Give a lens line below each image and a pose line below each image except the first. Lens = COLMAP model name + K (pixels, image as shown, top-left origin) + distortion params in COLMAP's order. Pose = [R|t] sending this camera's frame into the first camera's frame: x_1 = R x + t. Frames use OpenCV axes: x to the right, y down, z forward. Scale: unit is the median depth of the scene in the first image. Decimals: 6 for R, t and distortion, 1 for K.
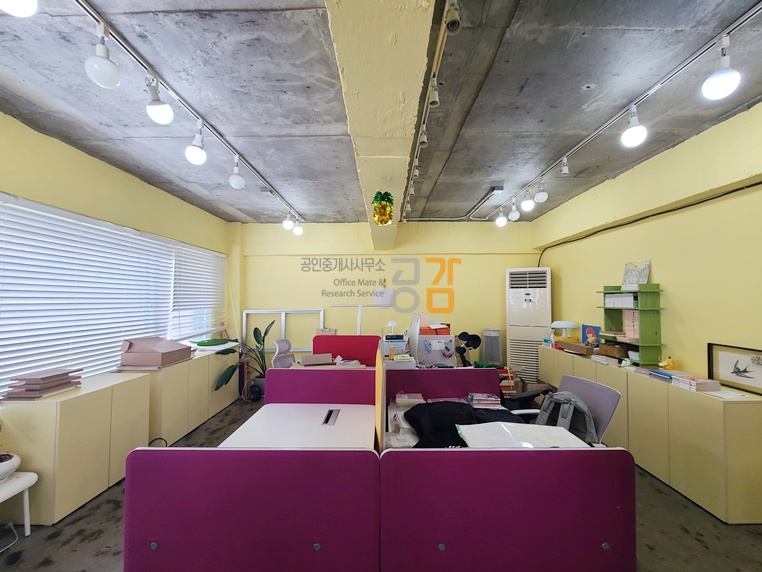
lens RADIAL K [[306.2, 0, 380.7], [0, 306.2, 289.5], [0, 0, 1]] dist [-0.002754, -0.000473]
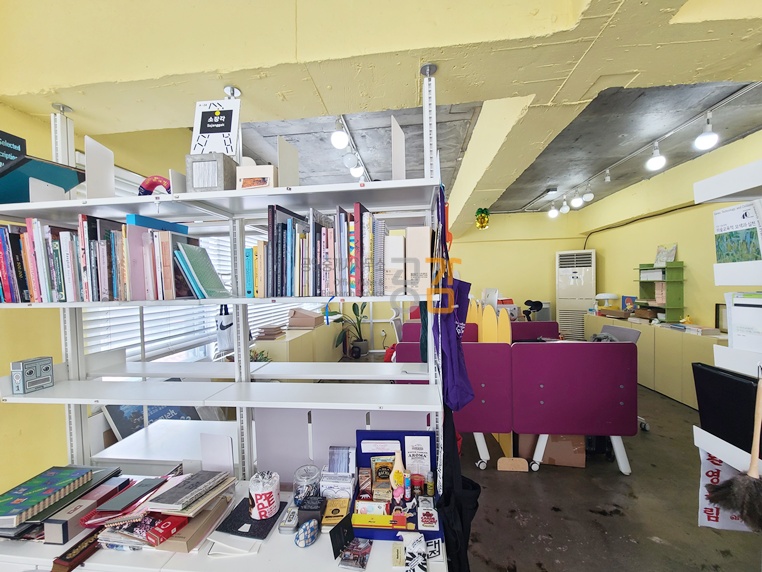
lens RADIAL K [[306.2, 0, 381.9], [0, 306.2, 288.3], [0, 0, 1]] dist [-0.002754, -0.000473]
pose [[0.994637, -0.018523, -0.101750, -0.223414], [0.023608, 0.998520, 0.048996, 0.002046], [0.100692, -0.051135, 0.993603, -0.400634]]
